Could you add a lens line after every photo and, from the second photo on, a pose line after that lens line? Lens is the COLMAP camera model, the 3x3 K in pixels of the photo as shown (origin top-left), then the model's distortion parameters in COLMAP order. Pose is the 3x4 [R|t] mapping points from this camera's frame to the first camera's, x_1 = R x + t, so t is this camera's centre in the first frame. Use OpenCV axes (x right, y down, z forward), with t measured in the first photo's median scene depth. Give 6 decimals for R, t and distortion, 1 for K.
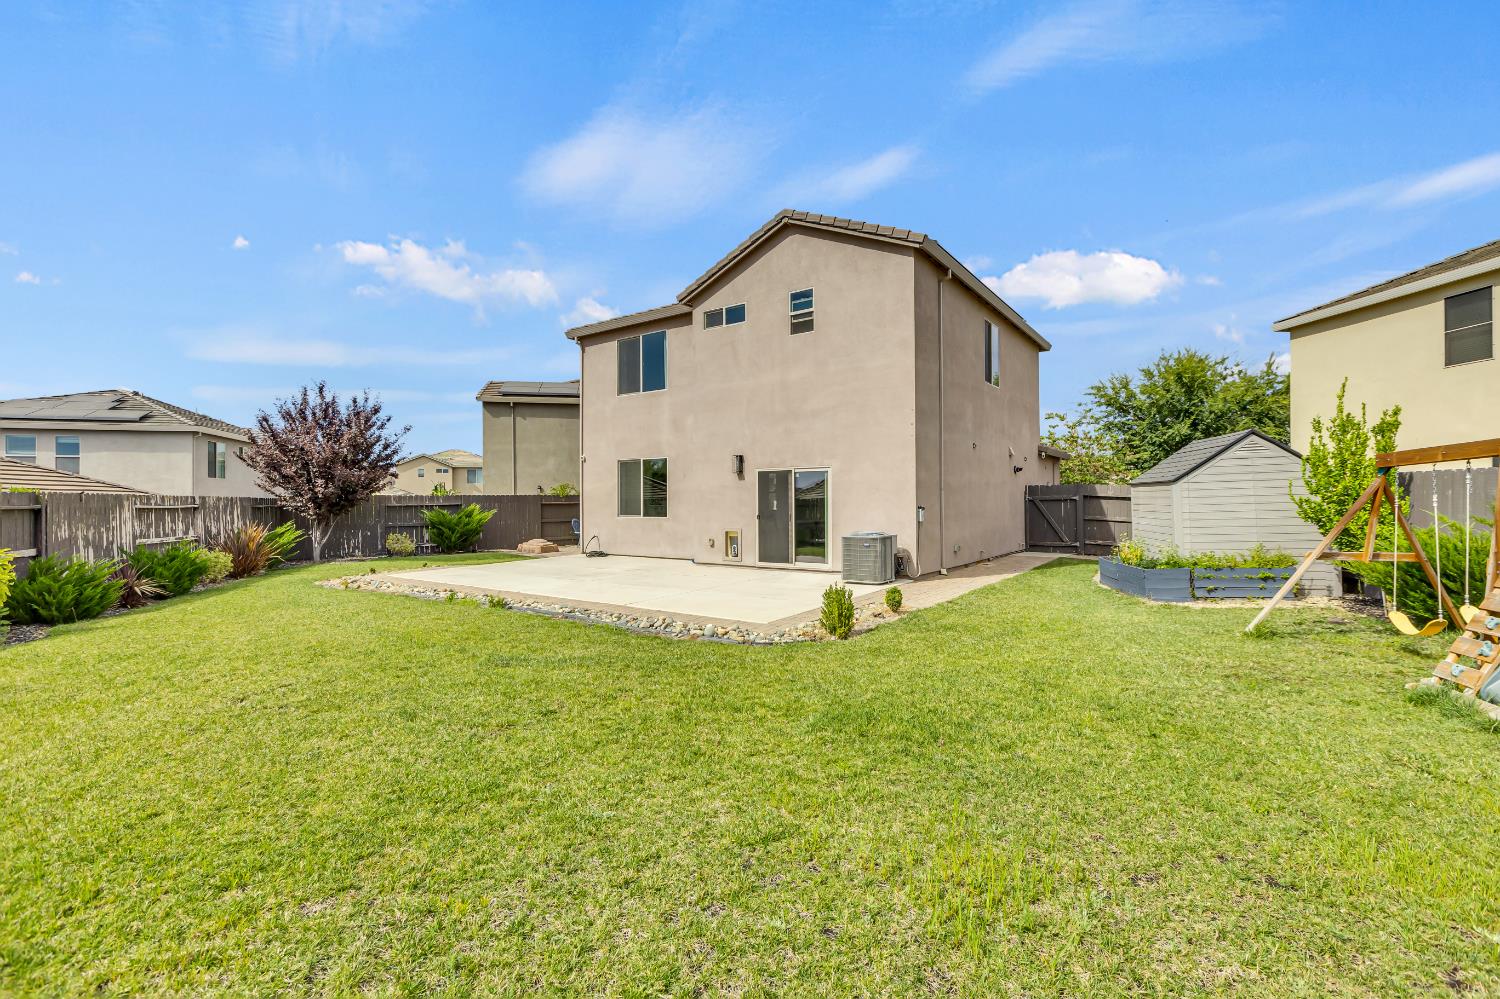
lens RADIAL K [[670.2, 0, 759.4], [0, 670.2, 486.8], [0, 0, 1]] dist [0.002297, -0.000164]
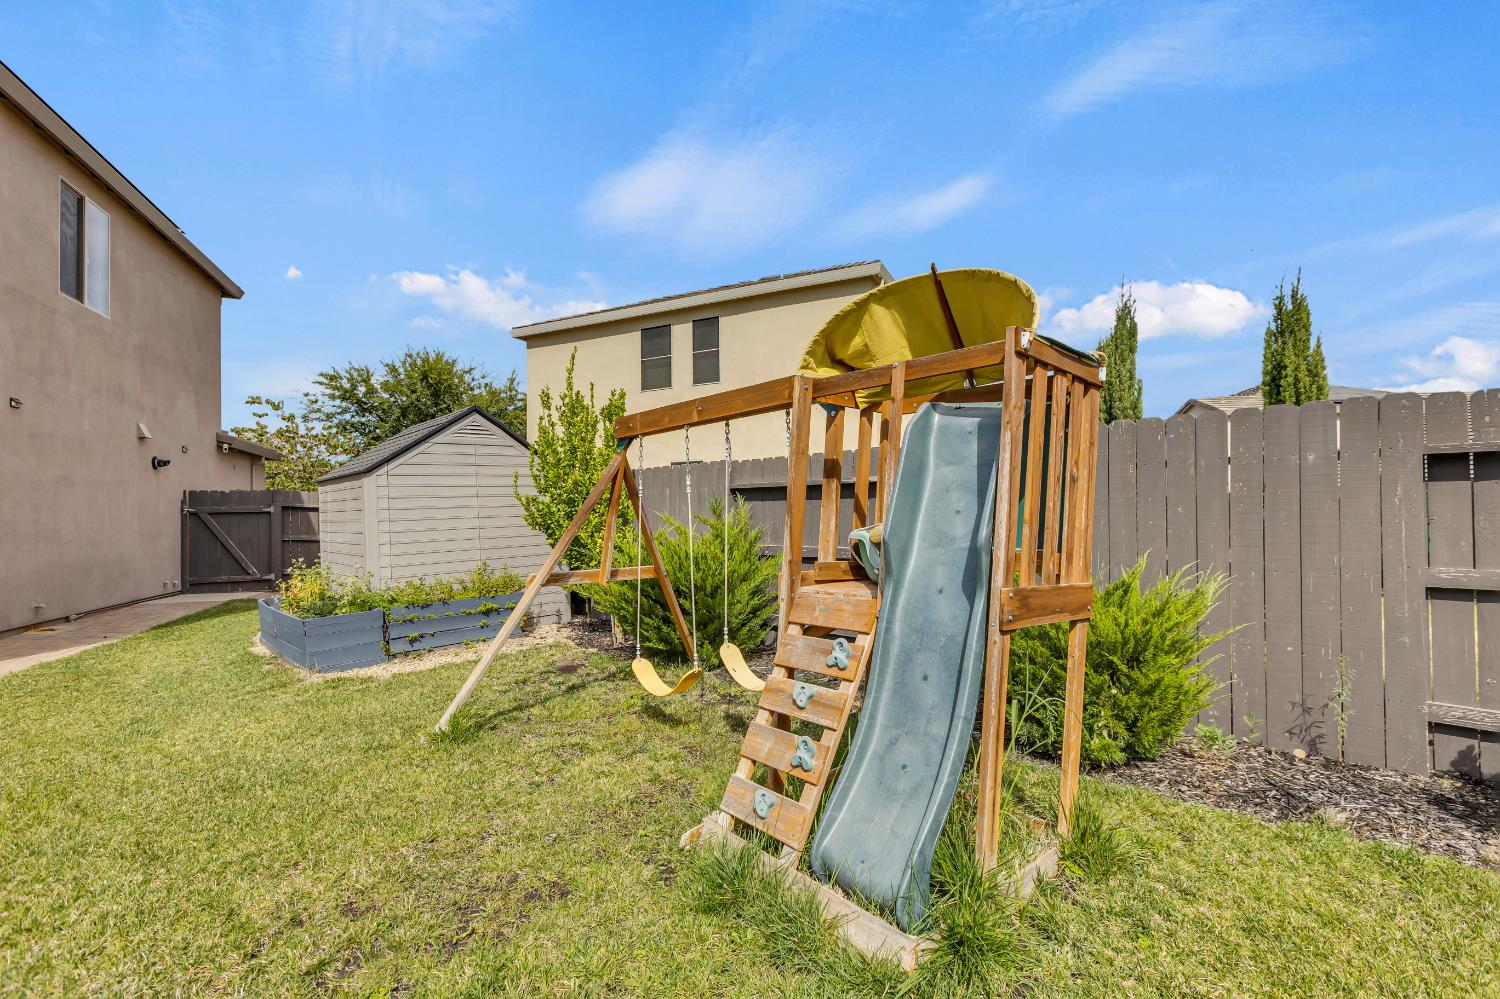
lens RADIAL K [[529.2, 0, 703.1], [0, 529.2, 526.6], [0, 0, 1]] dist [0.000909, 0.000093]
pose [[0.564264, -0.008091, 0.825555, 0.409445], [-0.004522, 0.999907, 0.012891, 0.037470], [-0.825582, -0.011008, 0.564174, 0.482877]]
